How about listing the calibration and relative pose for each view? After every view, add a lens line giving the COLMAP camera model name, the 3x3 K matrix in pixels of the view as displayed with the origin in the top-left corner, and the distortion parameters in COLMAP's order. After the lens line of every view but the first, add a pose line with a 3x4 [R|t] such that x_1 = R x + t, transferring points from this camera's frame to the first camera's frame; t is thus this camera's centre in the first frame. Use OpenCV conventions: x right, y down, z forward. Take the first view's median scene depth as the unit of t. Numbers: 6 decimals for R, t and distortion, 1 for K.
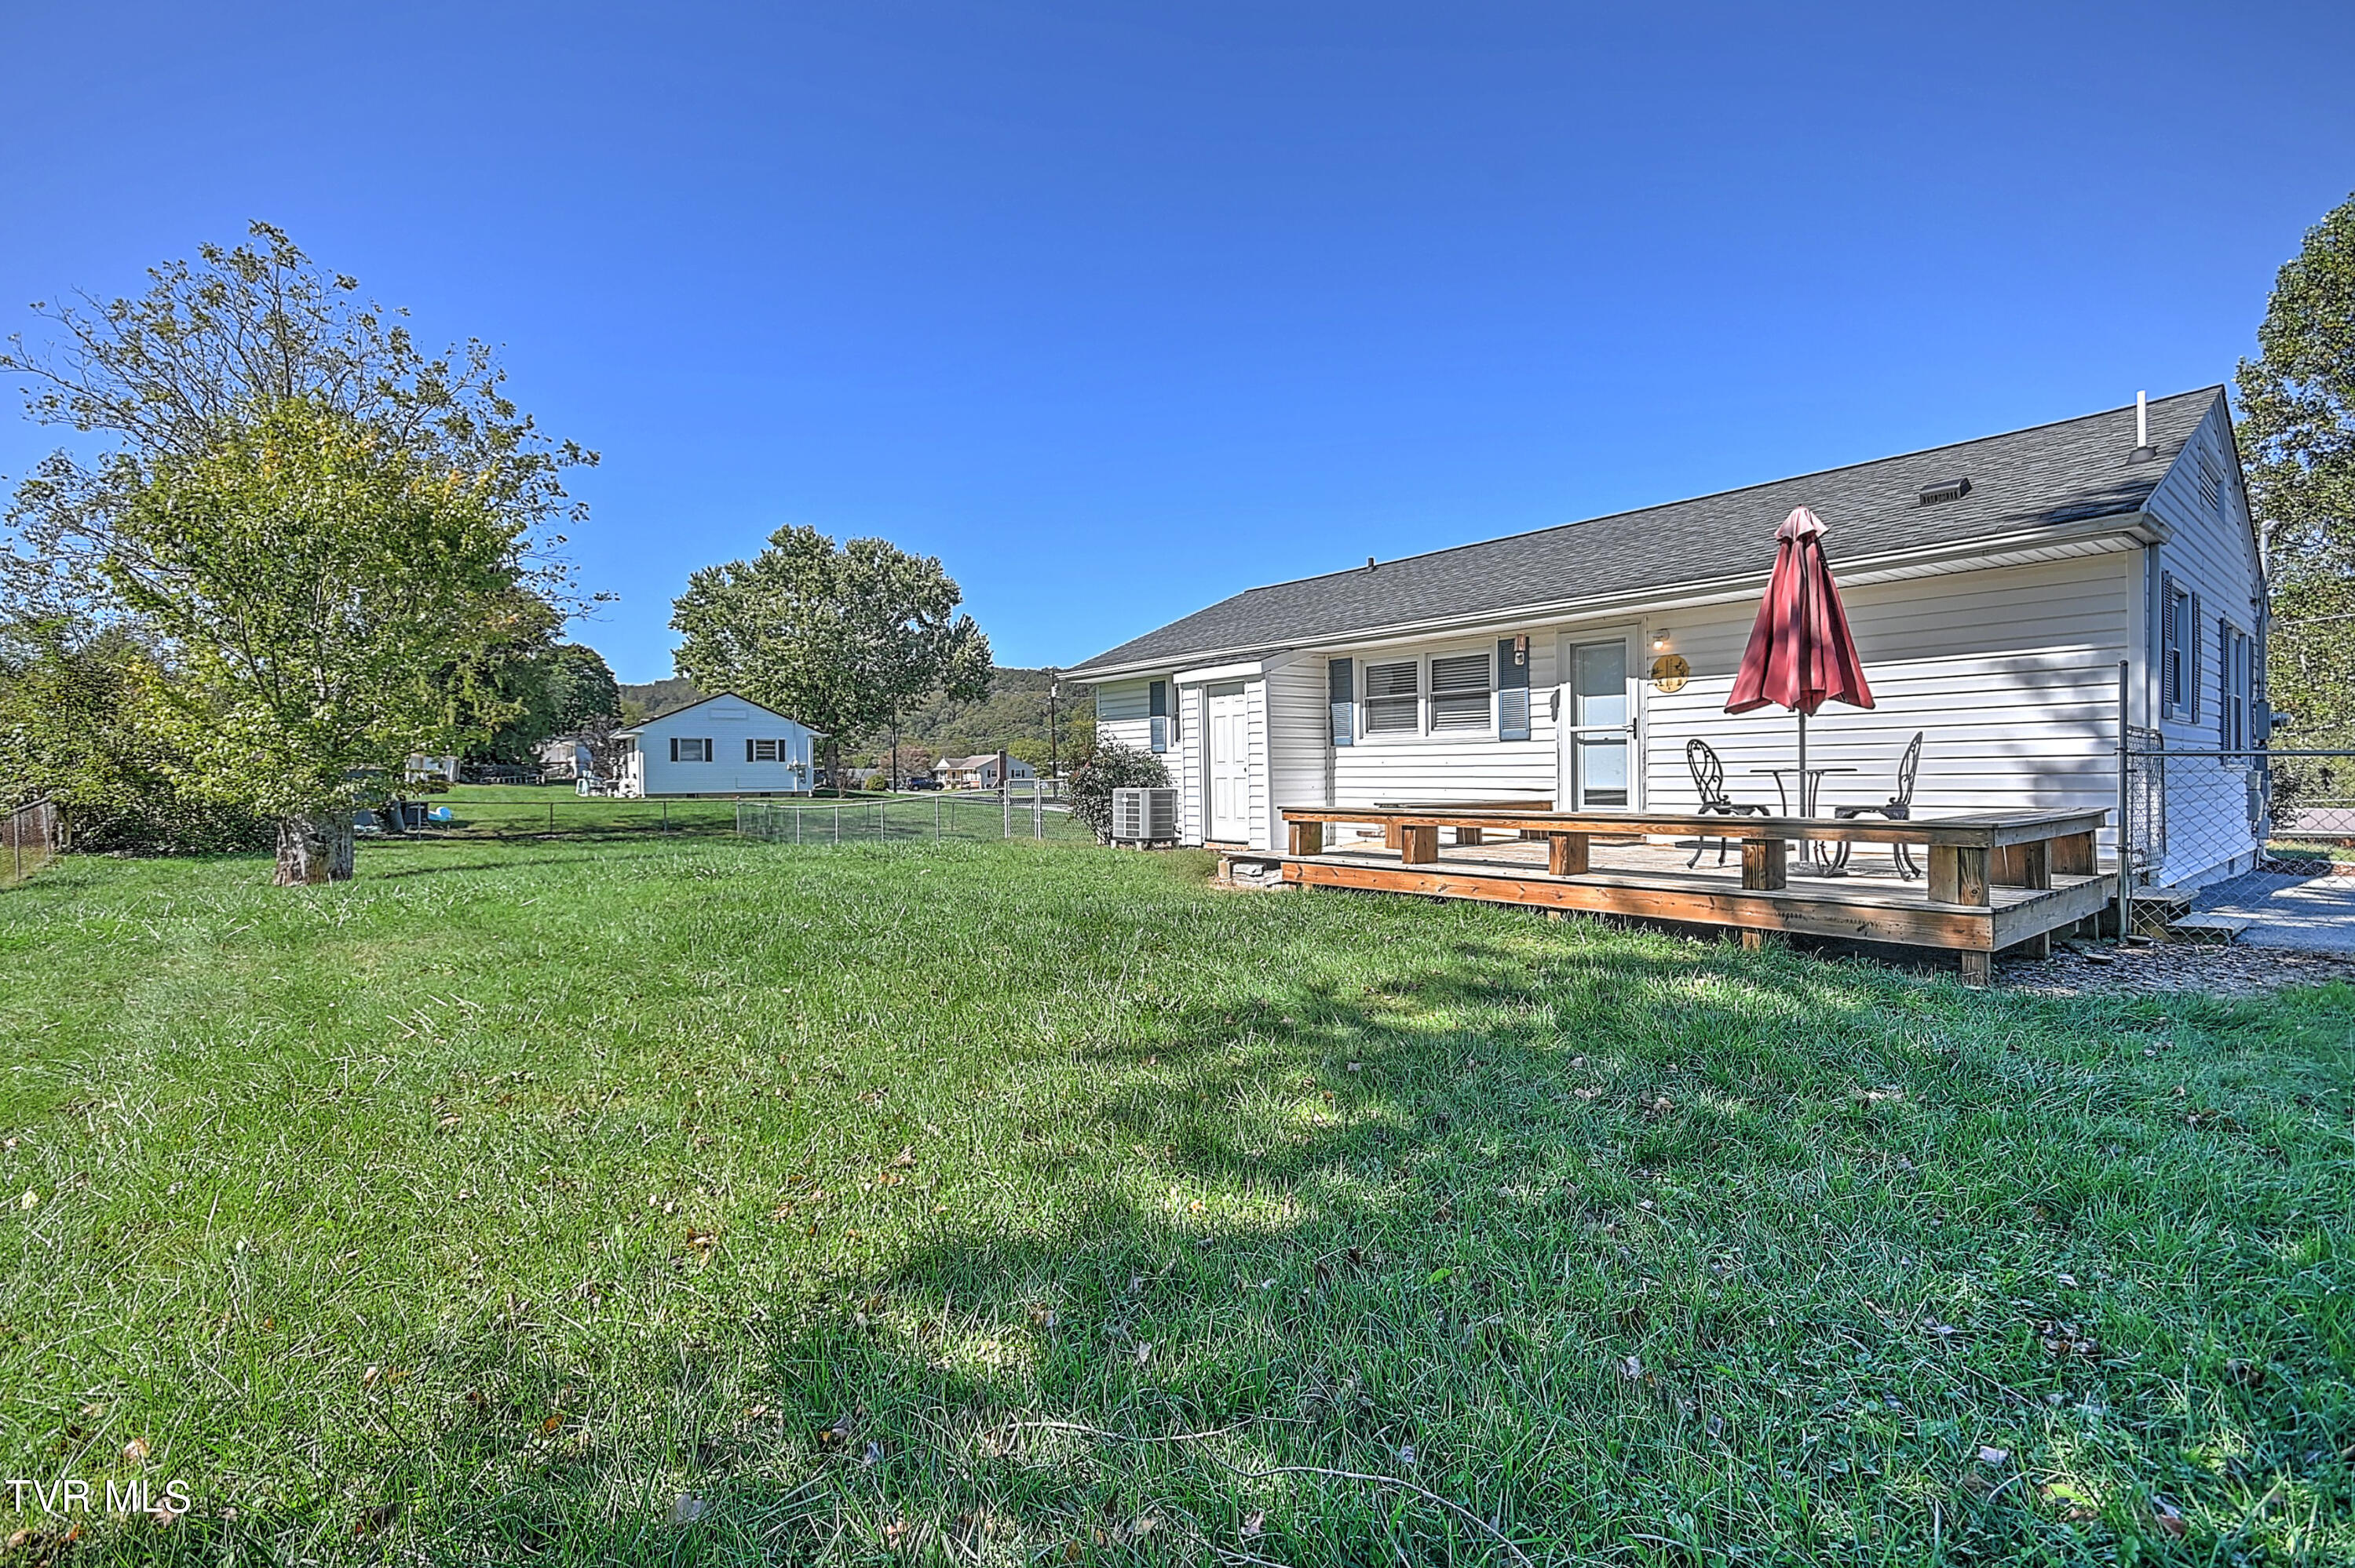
lens RADIAL K [[1011.5, 0, 1177.5], [0, 1011.5, 784.0], [0, 0, 1]] dist [-0.000406, -0.000078]
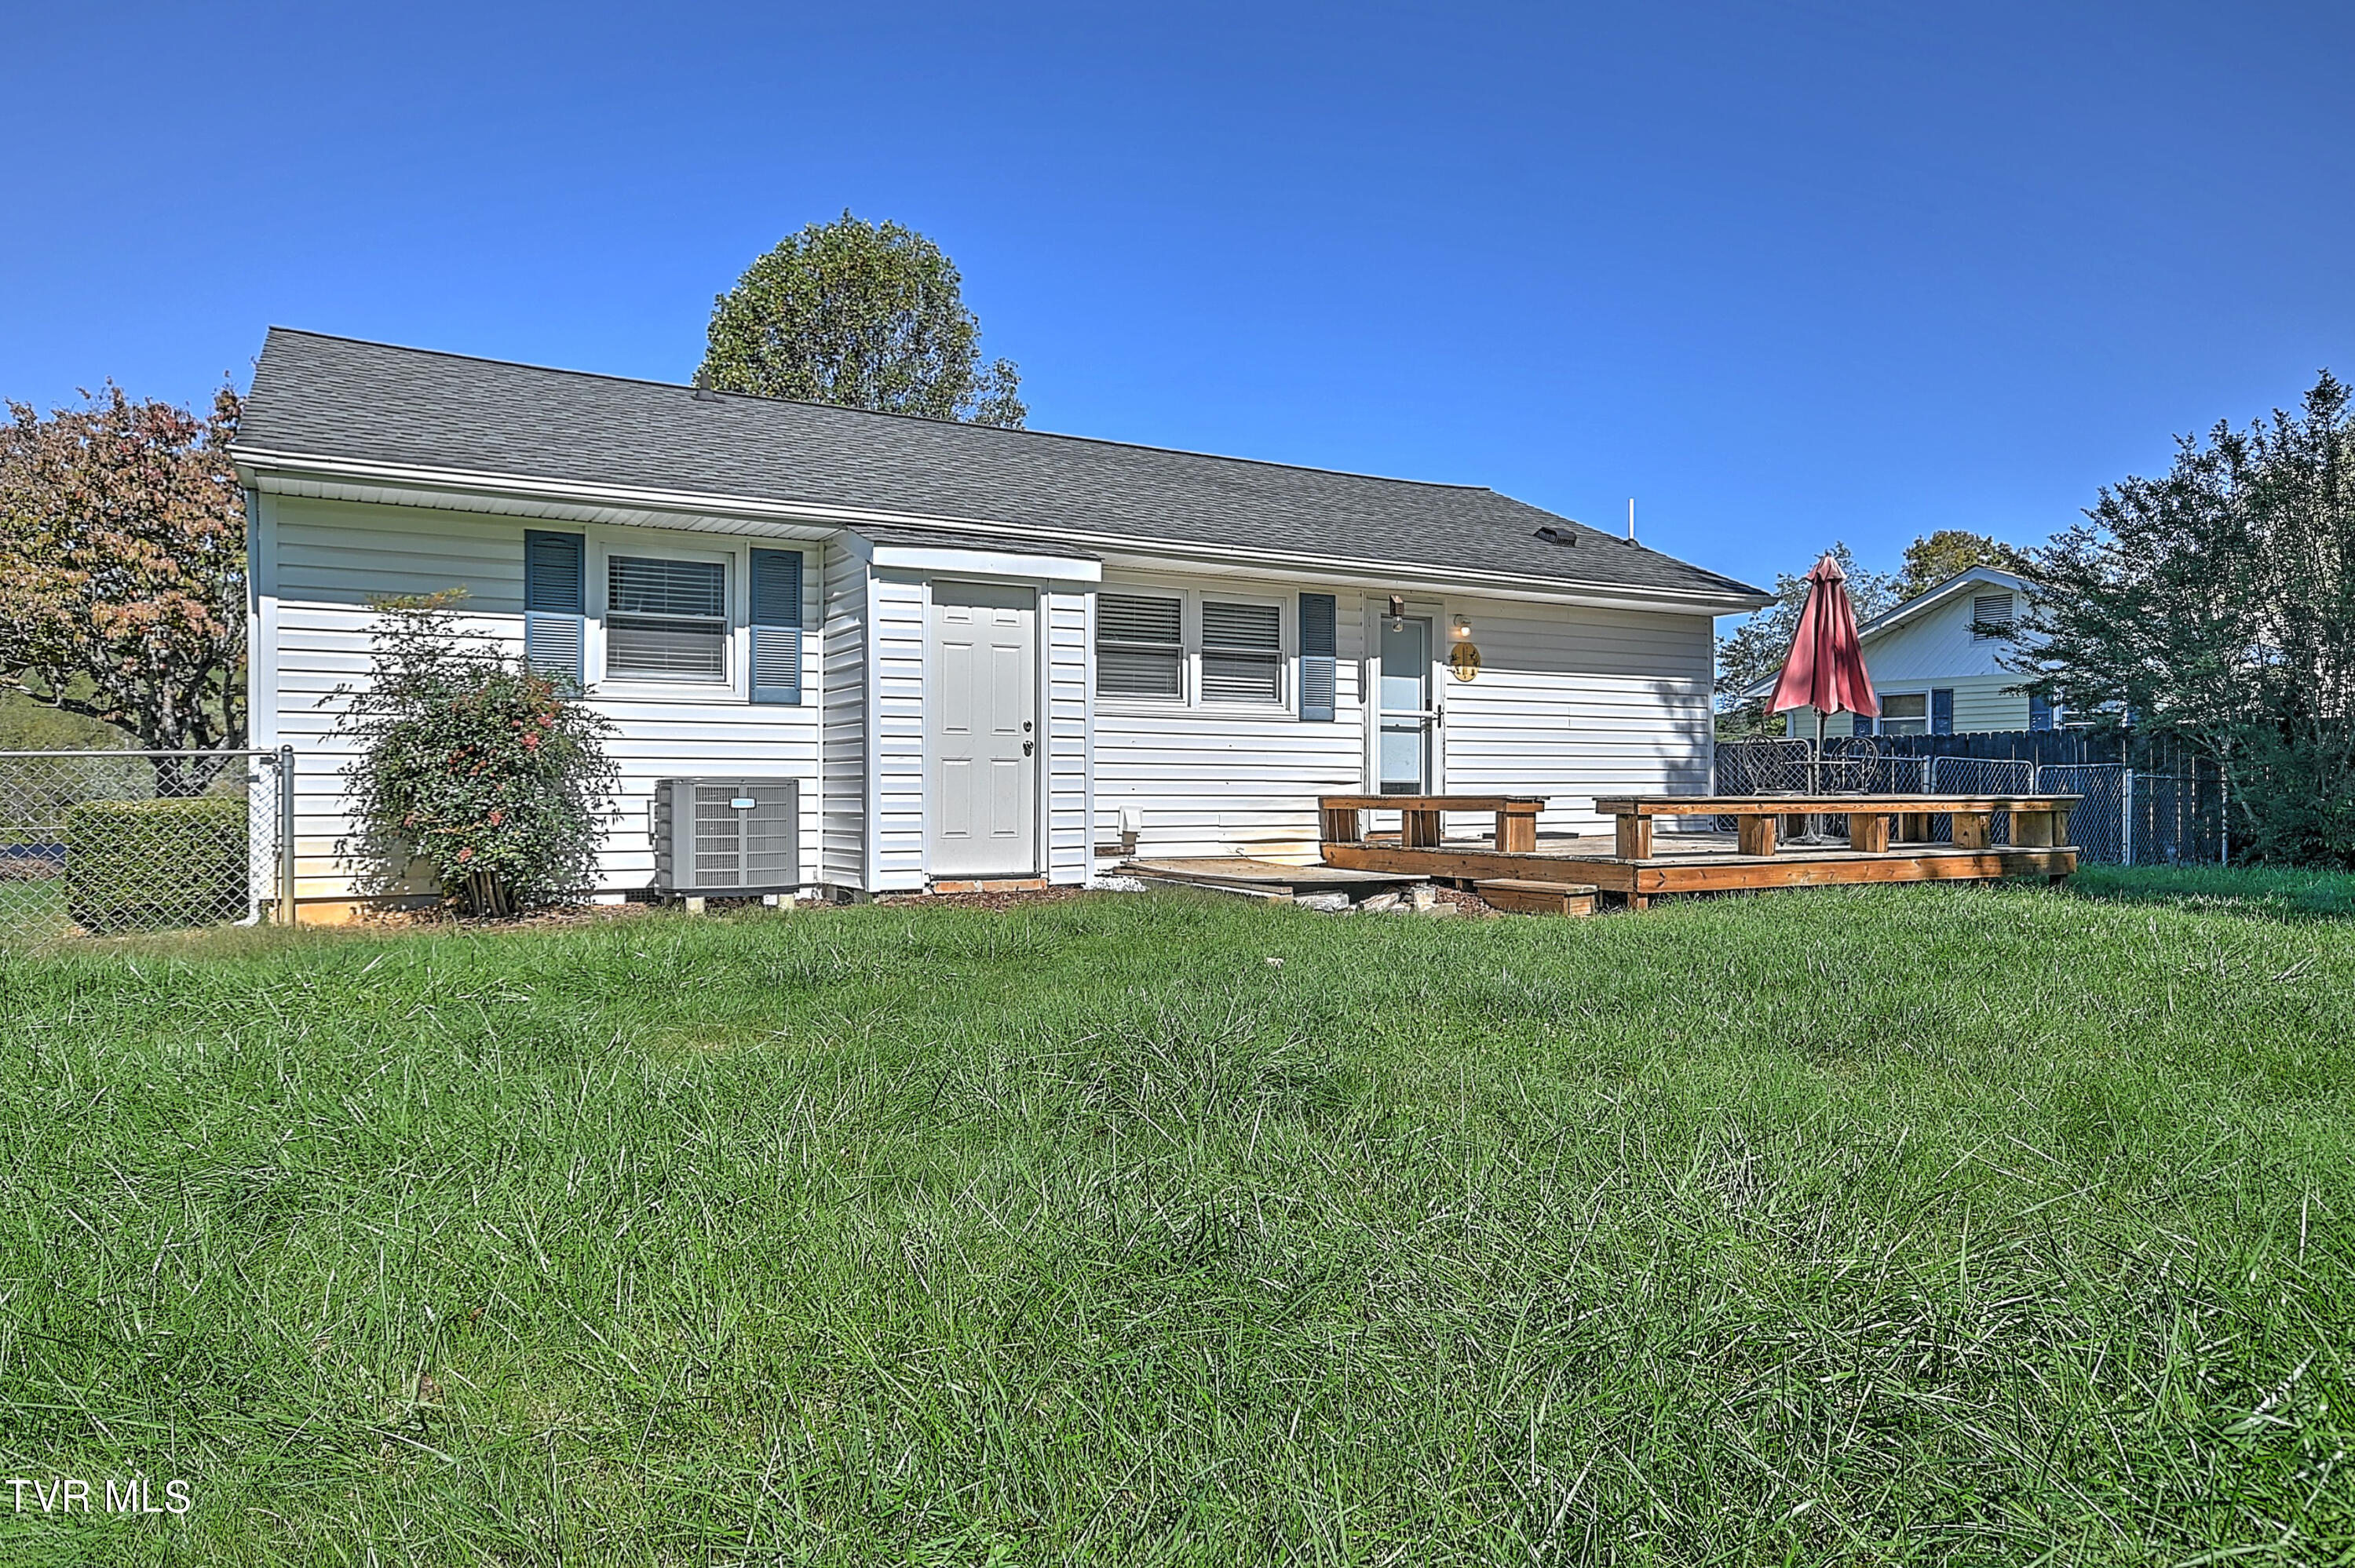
lens RADIAL K [[1505.7, 0, 1177.5], [0, 1505.7, 784.0], [0, 0, 1]] dist [0.079704, 0.000159]
pose [[0.130995, -0.001792, 0.991381, -0.884832], [0.000653, 0.999998, 0.001722, 0.004649], [-0.991383, 0.000422, 0.130996, 0.975844]]
